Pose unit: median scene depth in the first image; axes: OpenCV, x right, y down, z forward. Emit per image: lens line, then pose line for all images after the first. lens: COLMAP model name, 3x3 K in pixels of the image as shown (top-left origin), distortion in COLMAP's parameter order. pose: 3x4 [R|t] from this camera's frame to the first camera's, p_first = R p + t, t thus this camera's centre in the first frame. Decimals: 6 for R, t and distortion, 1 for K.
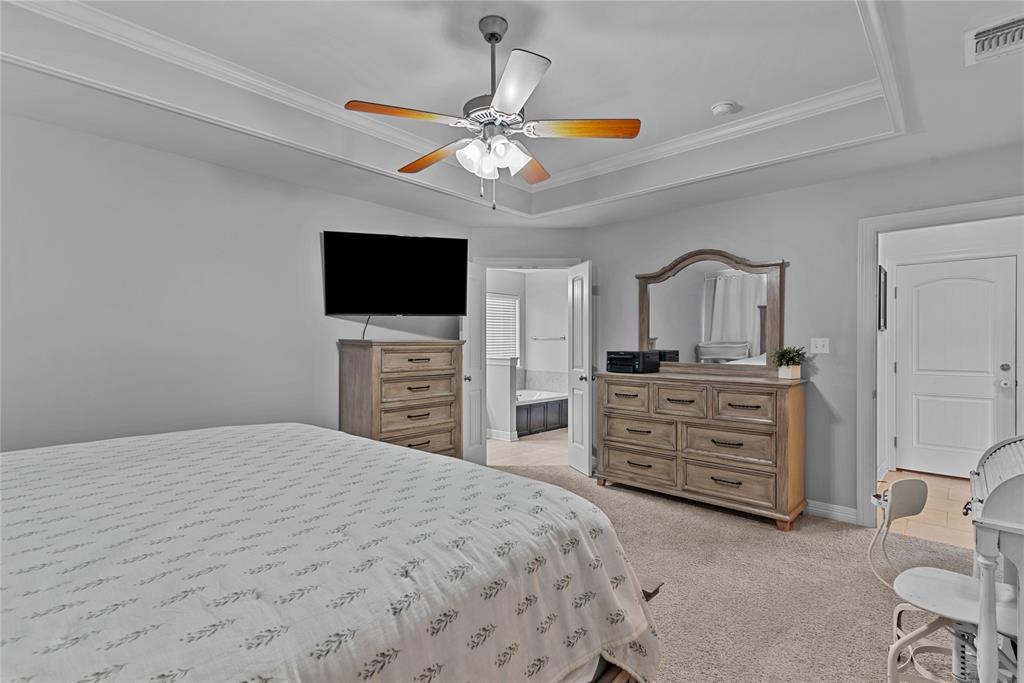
lens RADIAL K [[473.0, 0, 515.5], [0, 473.0, 335.4], [0, 0, 1]] dist [0.003171, -0.000140]
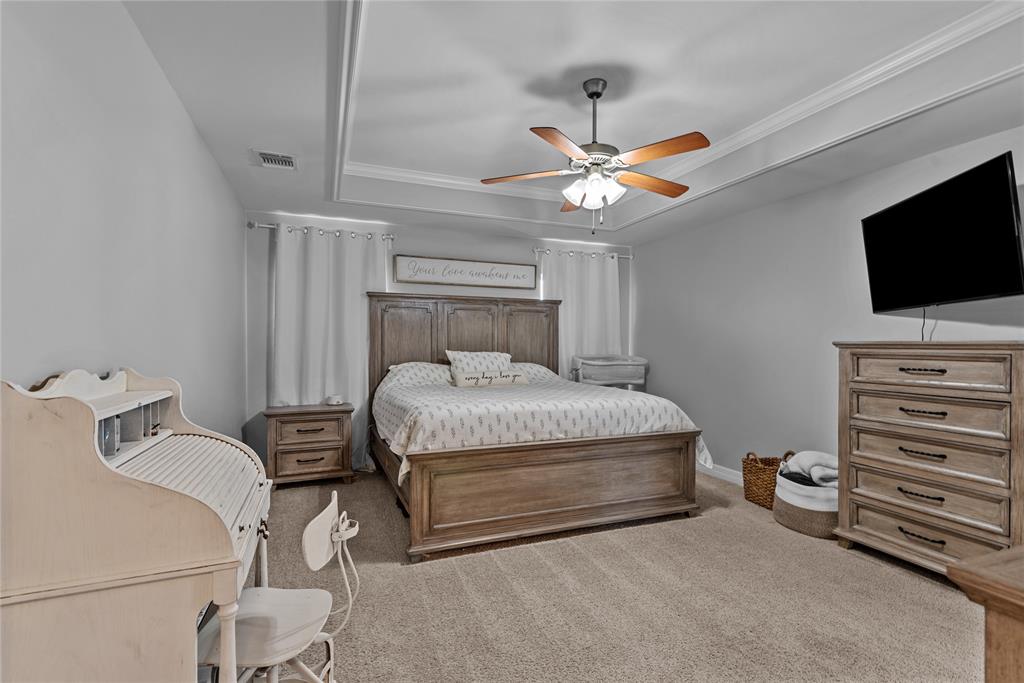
lens RADIAL K [[466.9, 0, 518.0], [0, 466.9, 345.4], [0, 0, 1]] dist [0.021709, -0.000315]
pose [[-0.419554, -0.001185, -0.907730, 0.672568], [0.005681, 0.999976, -0.003931, 0.015877], [0.907713, -0.006806, -0.419537, 0.784841]]
